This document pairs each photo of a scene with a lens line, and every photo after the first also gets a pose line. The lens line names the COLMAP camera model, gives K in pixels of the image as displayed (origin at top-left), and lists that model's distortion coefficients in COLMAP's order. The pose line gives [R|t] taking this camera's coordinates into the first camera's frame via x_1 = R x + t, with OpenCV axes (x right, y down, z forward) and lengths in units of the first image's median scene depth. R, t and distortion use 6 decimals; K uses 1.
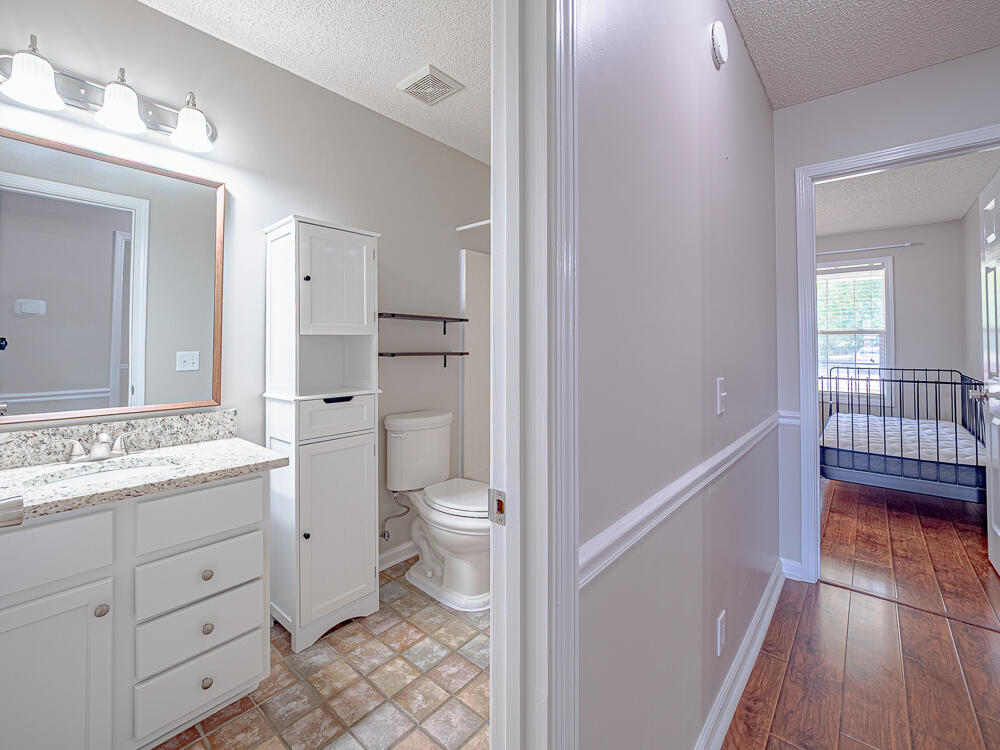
lens RADIAL K [[435.8, 0, 498.2], [0, 435.8, 338.7], [0, 0, 1]] dist [-0.004961, -0.000885]
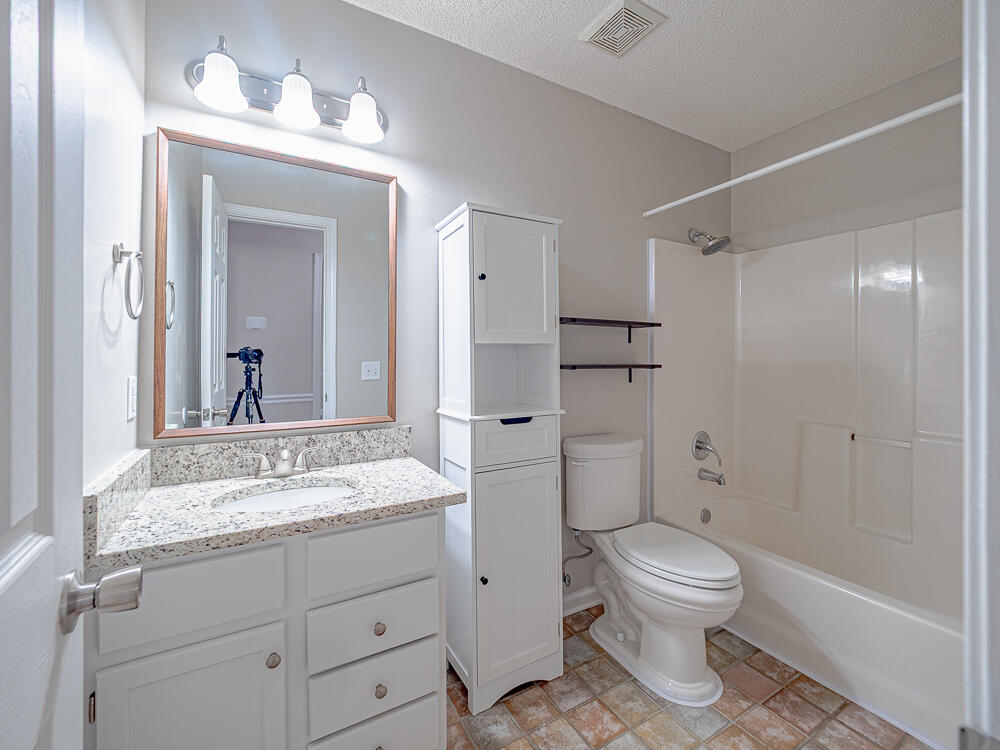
lens RADIAL K [[434.4, 0, 501.5], [0, 434.4, 362.3], [0, 0, 1]] dist [0.000371, -0.000646]
pose [[0.942317, 0.004392, -0.334694, -0.120511], [0.005071, 0.999612, 0.027397, 0.004718], [0.334684, -0.027514, 0.941928, 0.213799]]
